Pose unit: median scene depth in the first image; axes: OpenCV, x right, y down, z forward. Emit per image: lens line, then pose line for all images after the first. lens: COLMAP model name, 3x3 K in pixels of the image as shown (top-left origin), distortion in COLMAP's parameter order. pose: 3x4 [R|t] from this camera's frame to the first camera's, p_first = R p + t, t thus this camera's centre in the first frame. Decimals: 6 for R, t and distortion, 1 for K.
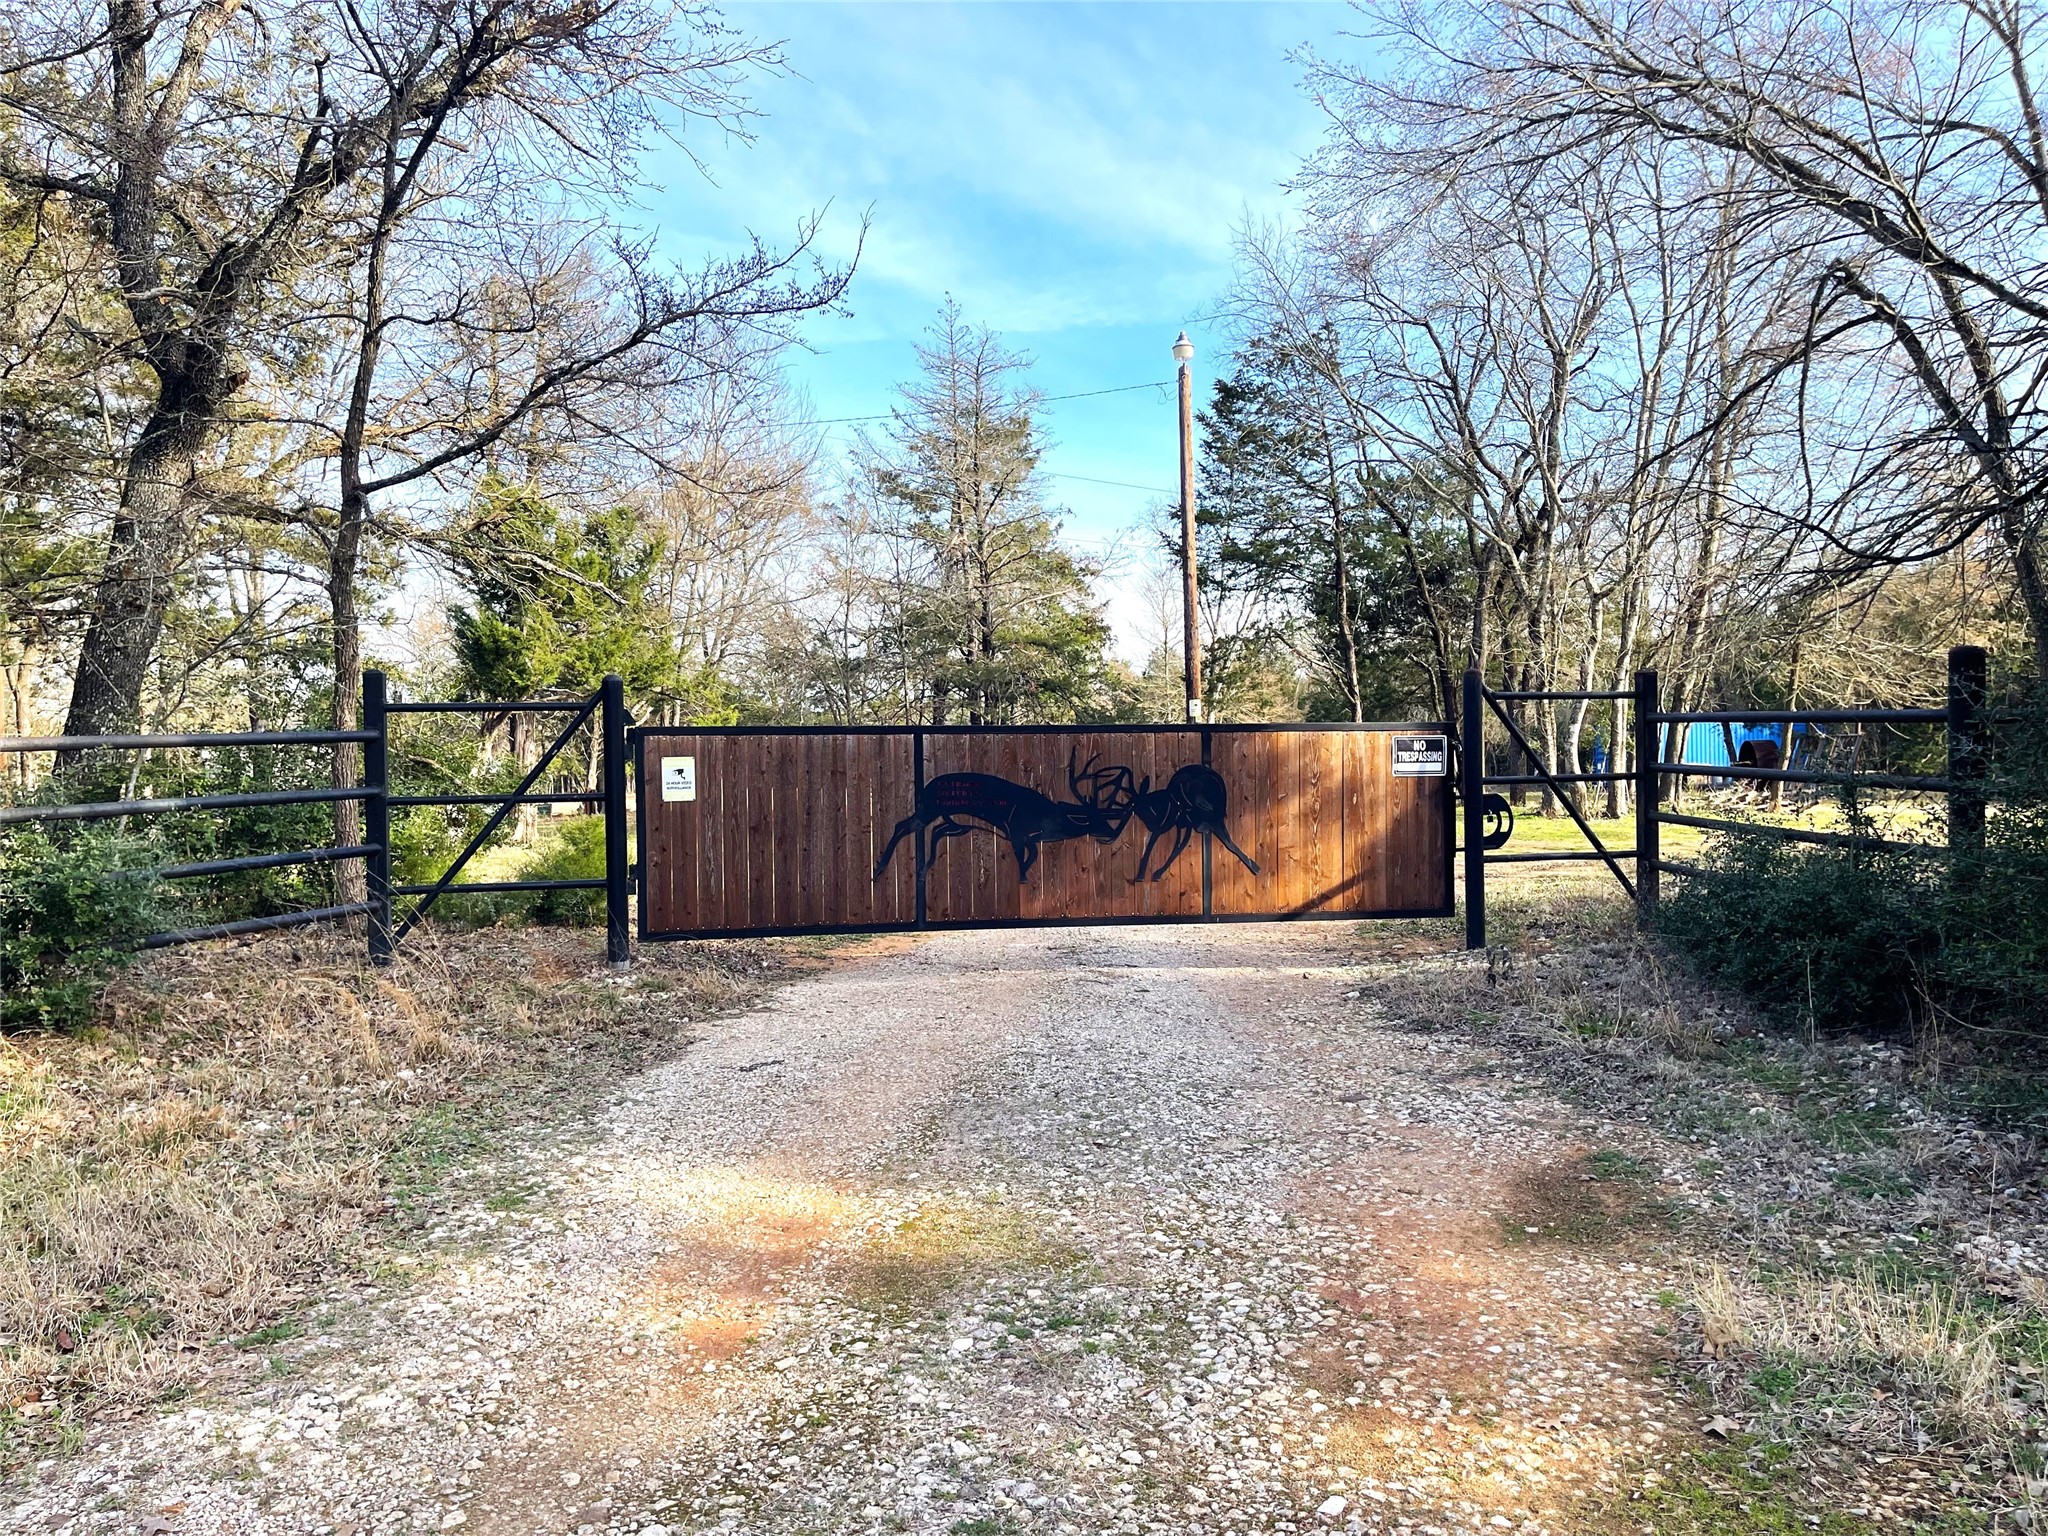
lens RADIAL K [[1480.7, 0, 1014.3], [0, 1480.7, 768.7], [0, 0, 1]] dist [0.007983, -0.006381]
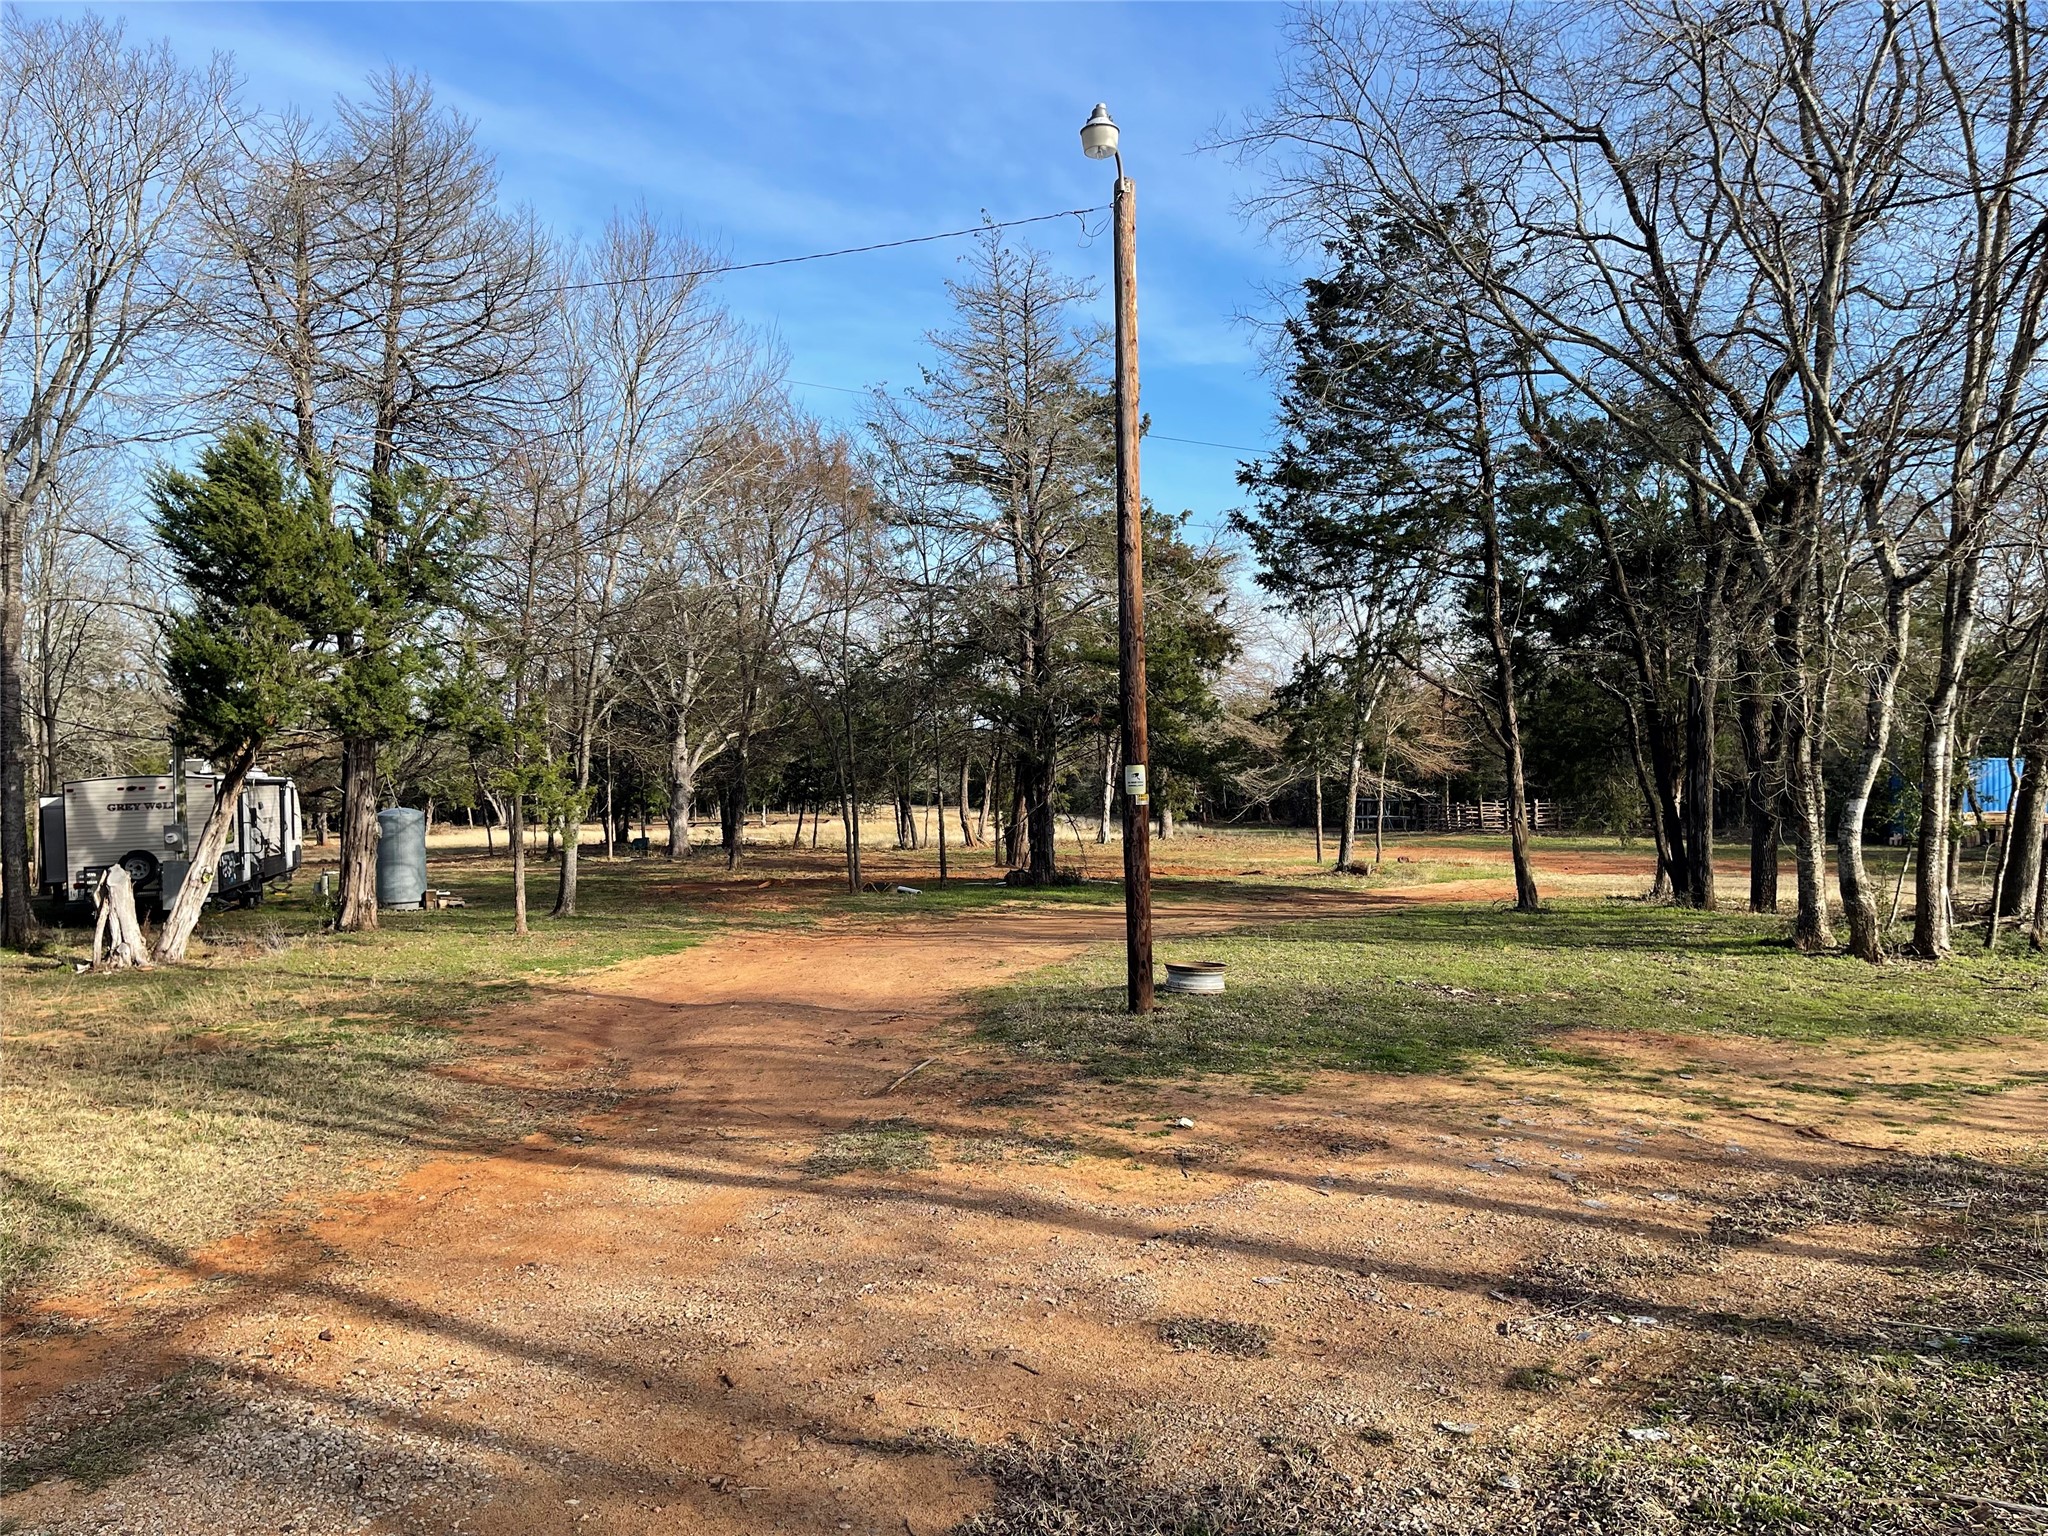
lens RADIAL K [[1480.7, 0, 1021.0], [0, 1480.7, 776.5], [0, 0, 1]] dist [0.007983, -0.006381]
pose [[0.988456, 0.010131, -0.151172, 0.124053], [-0.010619, 0.999941, -0.002420, -0.030949], [0.151138, 0.003997, 0.988505, 0.327963]]
